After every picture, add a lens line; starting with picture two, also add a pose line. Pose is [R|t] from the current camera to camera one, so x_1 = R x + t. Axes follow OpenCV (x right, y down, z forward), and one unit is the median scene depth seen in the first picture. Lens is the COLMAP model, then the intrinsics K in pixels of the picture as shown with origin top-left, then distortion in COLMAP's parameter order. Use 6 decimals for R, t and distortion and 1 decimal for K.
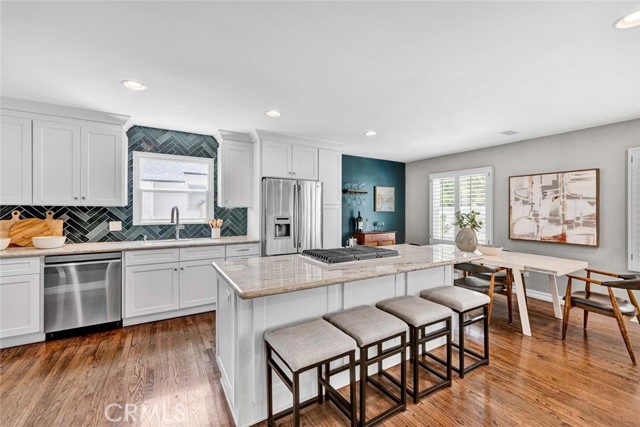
lens RADIAL K [[261.3, 0, 325.5], [0, 261.3, 212.5], [0, 0, 1]] dist [0.009055, 0.000152]
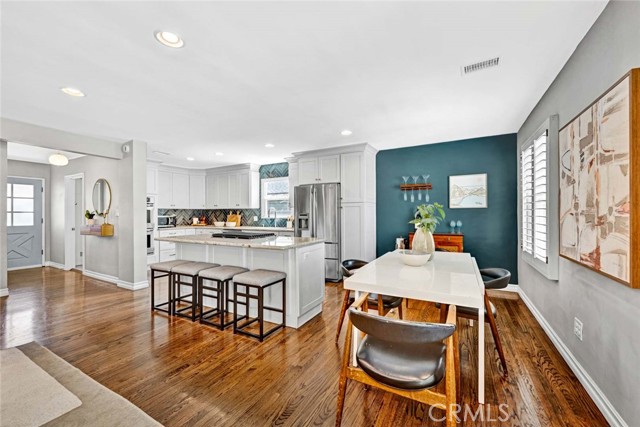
lens RADIAL K [[261.3, 0, 319.3], [0, 261.3, 215.5], [0, 0, 1]] dist [0.009055, 0.000152]
pose [[0.492007, -0.001529, -0.870590, 1.110421], [-0.001550, 0.999995, -0.002633, 0.032531], [0.870590, 0.002645, 0.492002, 0.438614]]
